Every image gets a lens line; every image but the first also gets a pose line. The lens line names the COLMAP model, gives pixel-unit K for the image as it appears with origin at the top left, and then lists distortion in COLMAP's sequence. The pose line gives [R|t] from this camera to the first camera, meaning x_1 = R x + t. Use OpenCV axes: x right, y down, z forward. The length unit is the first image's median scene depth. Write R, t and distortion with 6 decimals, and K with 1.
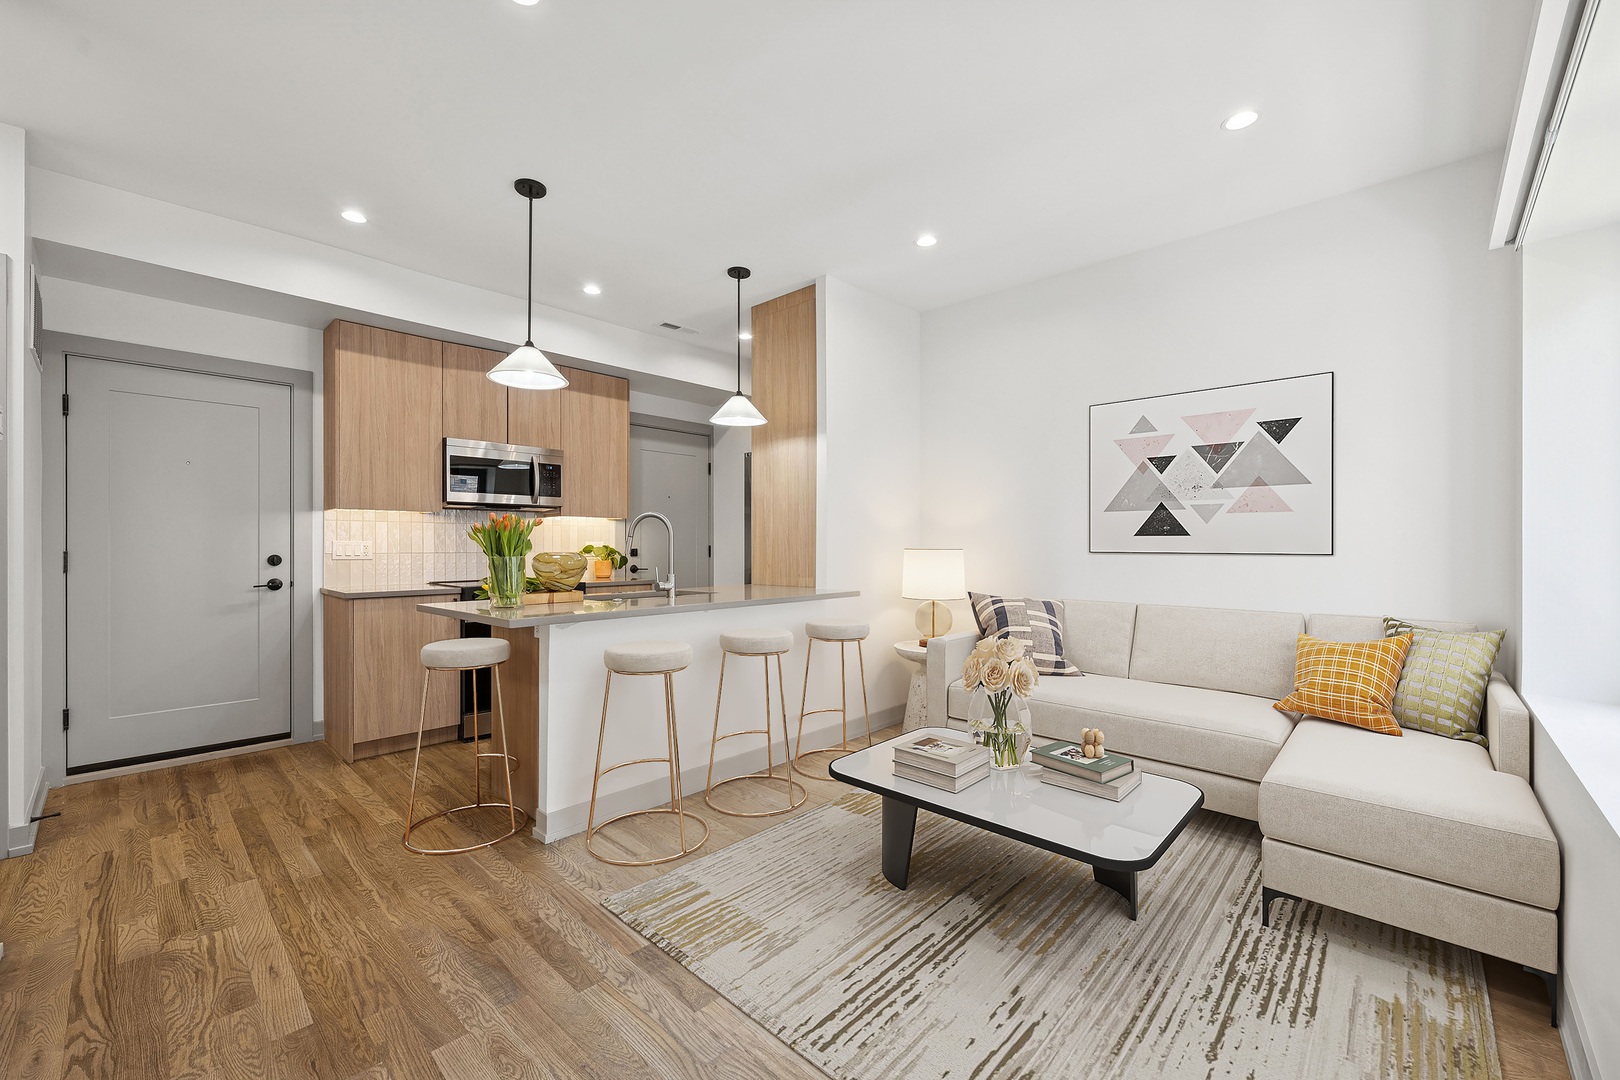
lens RADIAL K [[660.2, 0, 808.5], [0, 660.2, 543.9], [0, 0, 1]] dist [-0.000114, 0.000248]
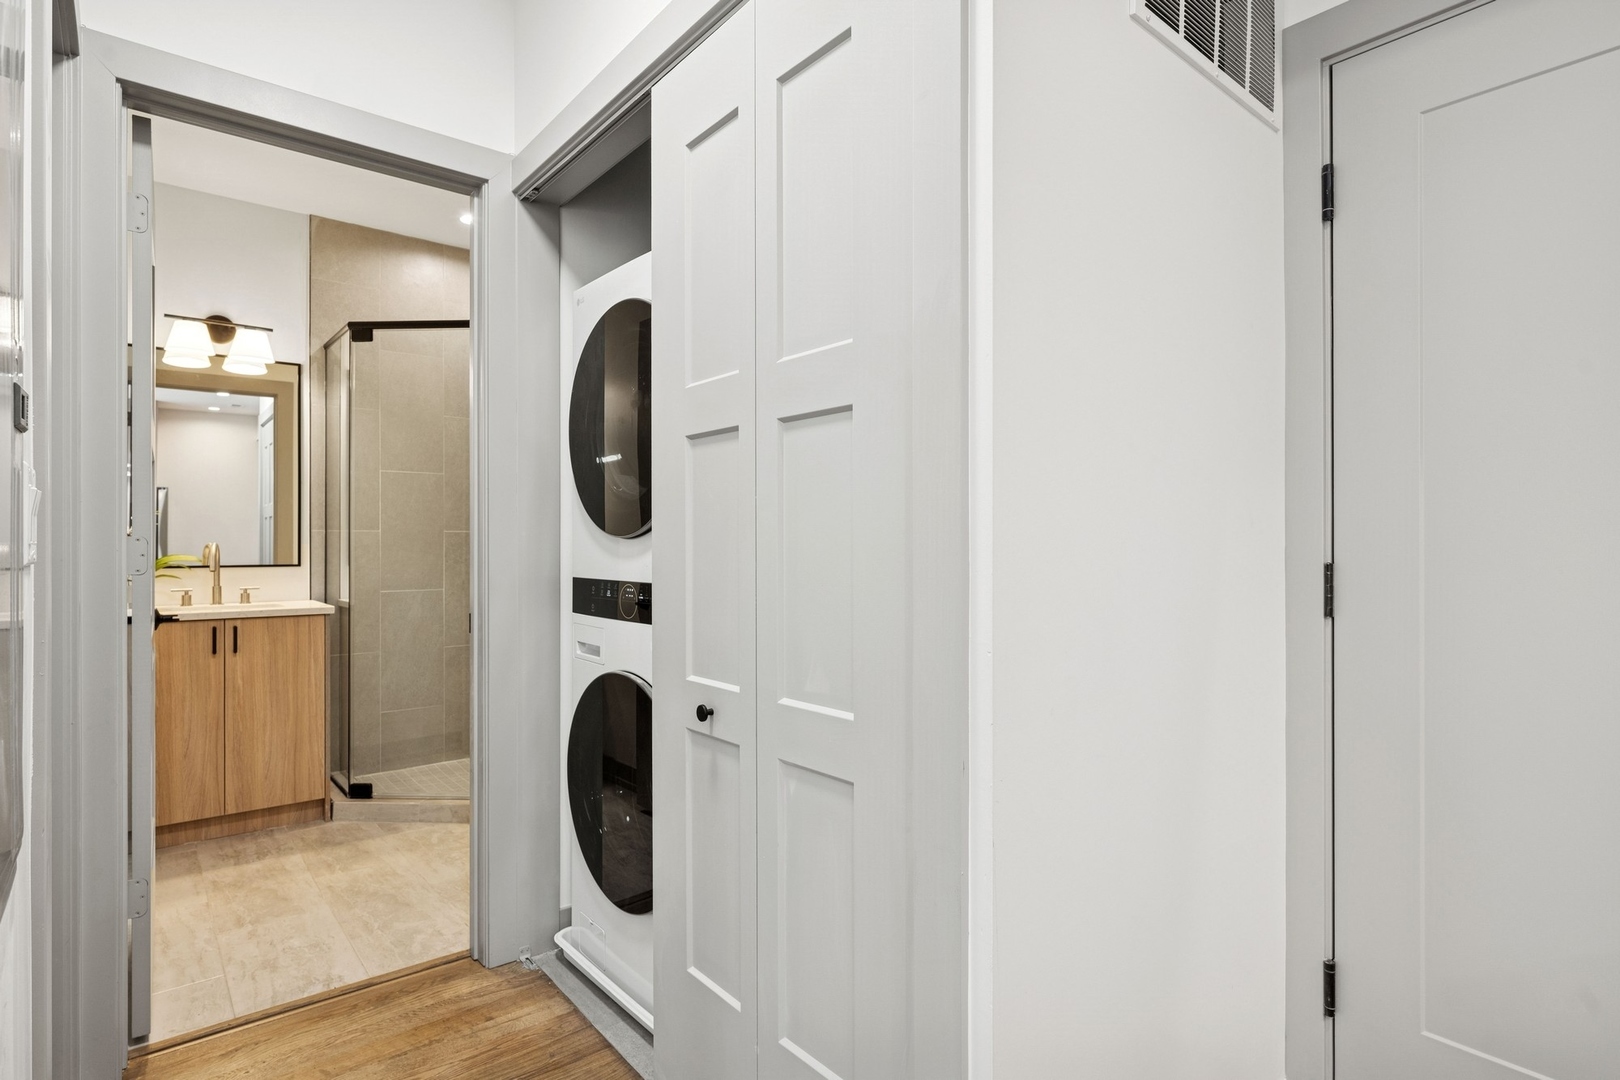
lens RADIAL K [[730.7, 0, 744.0], [0, 730.7, 547.8], [0, 0, 1]] dist [0.002218, 0.000283]
pose [[-0.100509, 0.000820, -0.994936, -0.598532], [-0.000799, 0.999999, 0.000905, 0.001852], [0.994936, 0.000886, -0.100509, 0.636626]]
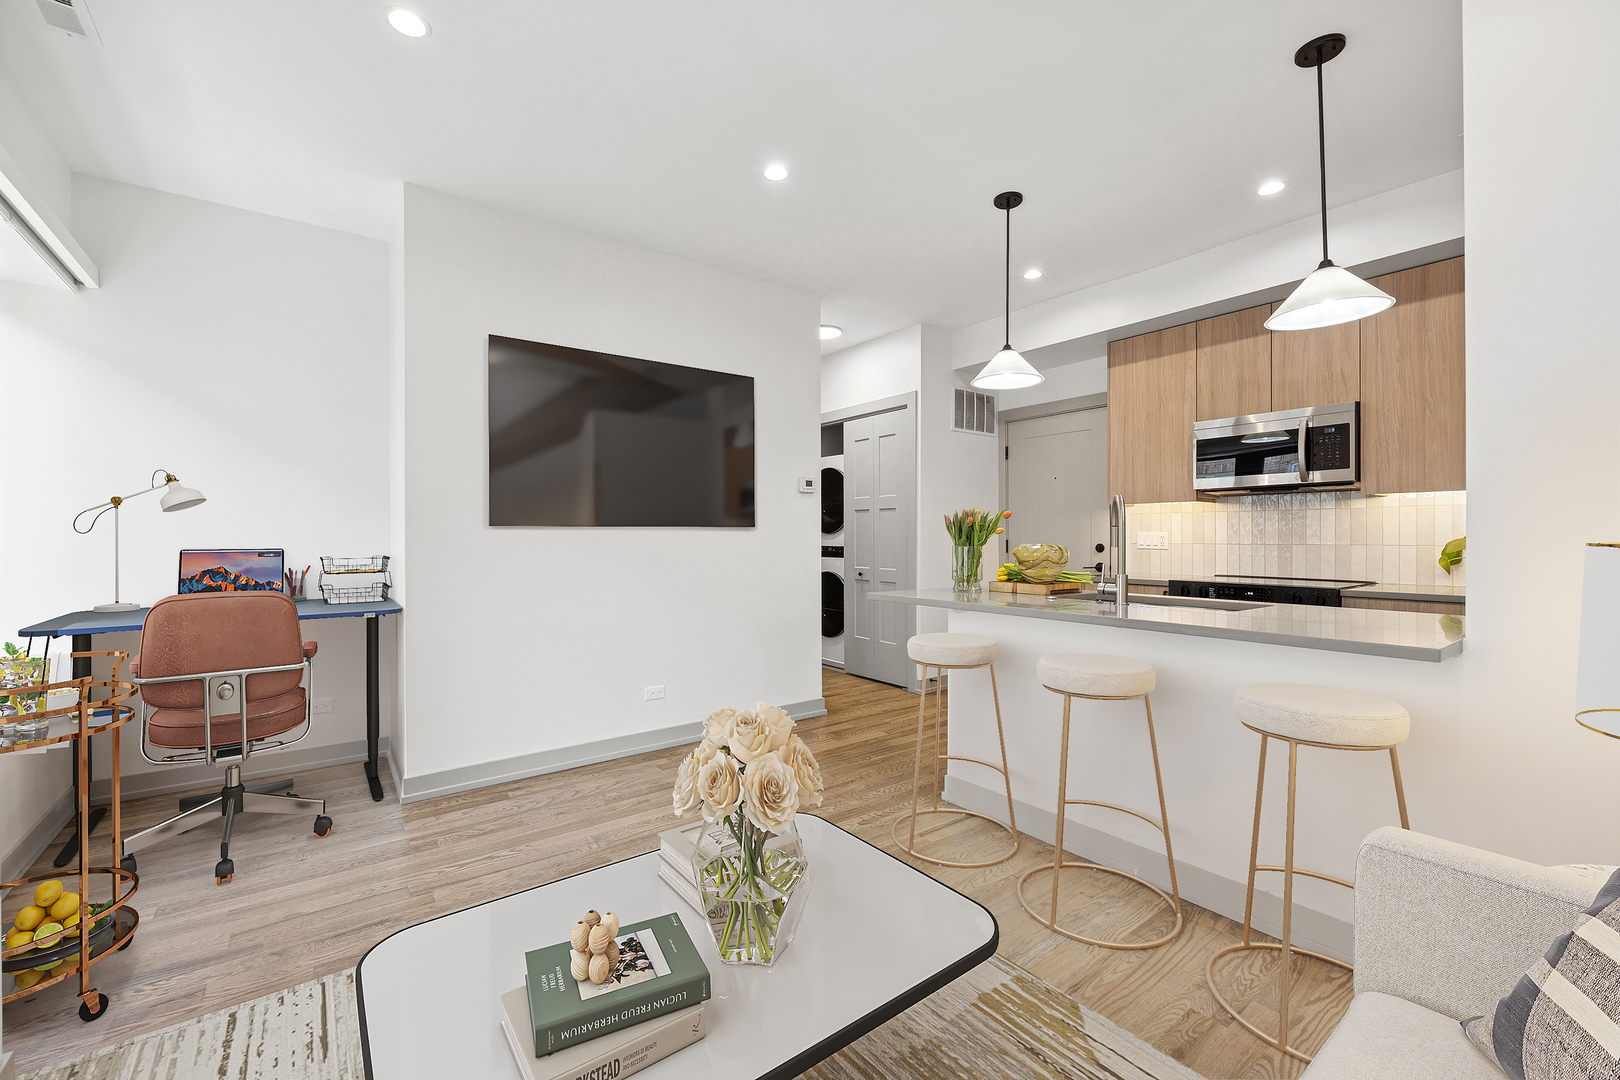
lens RADIAL K [[660.2, 0, 808.5], [0, 660.2, 543.9], [0, 0, 1]] dist [-0.000114, 0.000248]
pose [[-0.170431, 0.011479, -0.985303, 0.564645], [0.003130, 0.999933, 0.011108, 0.001251], [0.985365, -0.001191, -0.170456, 0.720417]]
